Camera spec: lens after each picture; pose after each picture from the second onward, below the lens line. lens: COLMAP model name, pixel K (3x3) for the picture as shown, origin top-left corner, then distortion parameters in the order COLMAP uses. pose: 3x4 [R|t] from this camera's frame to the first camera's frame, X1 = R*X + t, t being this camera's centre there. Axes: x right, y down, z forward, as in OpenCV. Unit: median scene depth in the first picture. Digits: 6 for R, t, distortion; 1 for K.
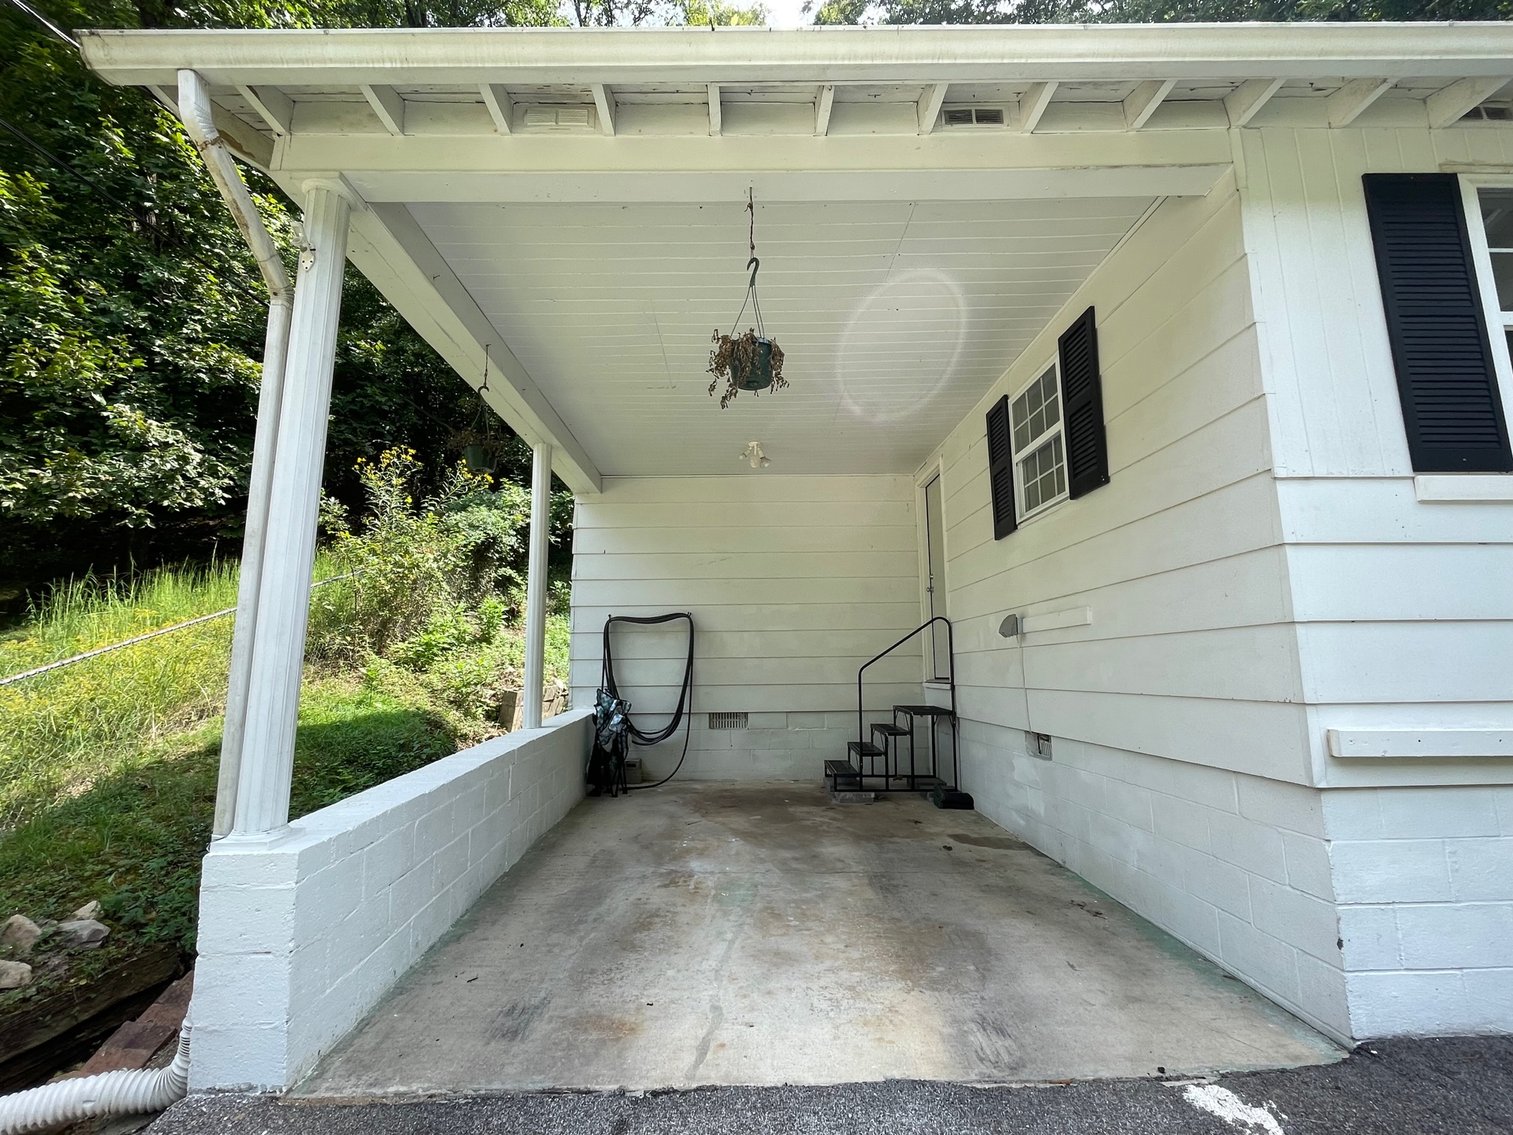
lens RADIAL K [[681.7, 0, 750.8], [0, 681.7, 563.1], [0, 0, 1]] dist [-0.008280, -0.000203]
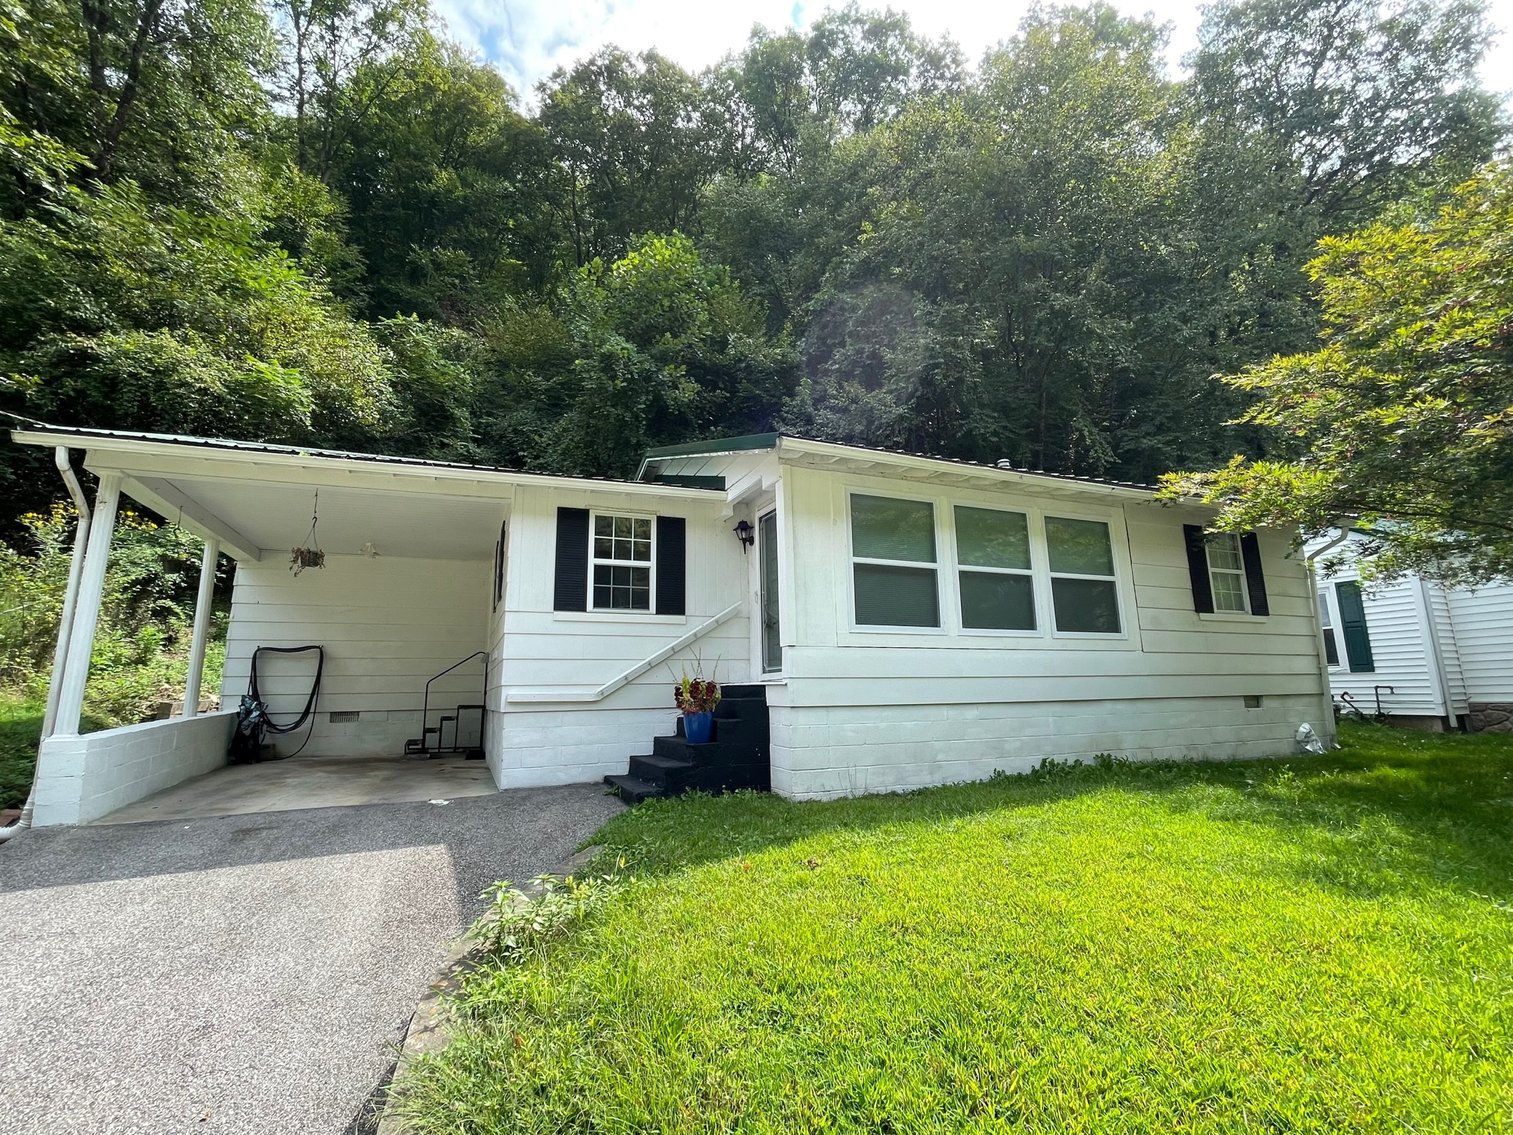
lens RADIAL K [[681.7, 0, 750.8], [0, 681.7, 563.1], [0, 0, 1]] dist [-0.008280, -0.000203]
pose [[0.925860, 0.063634, 0.372471, 0.225658], [-0.049037, 0.997617, -0.048543, -0.085547], [-0.374672, 0.026679, 0.926773, -0.778948]]
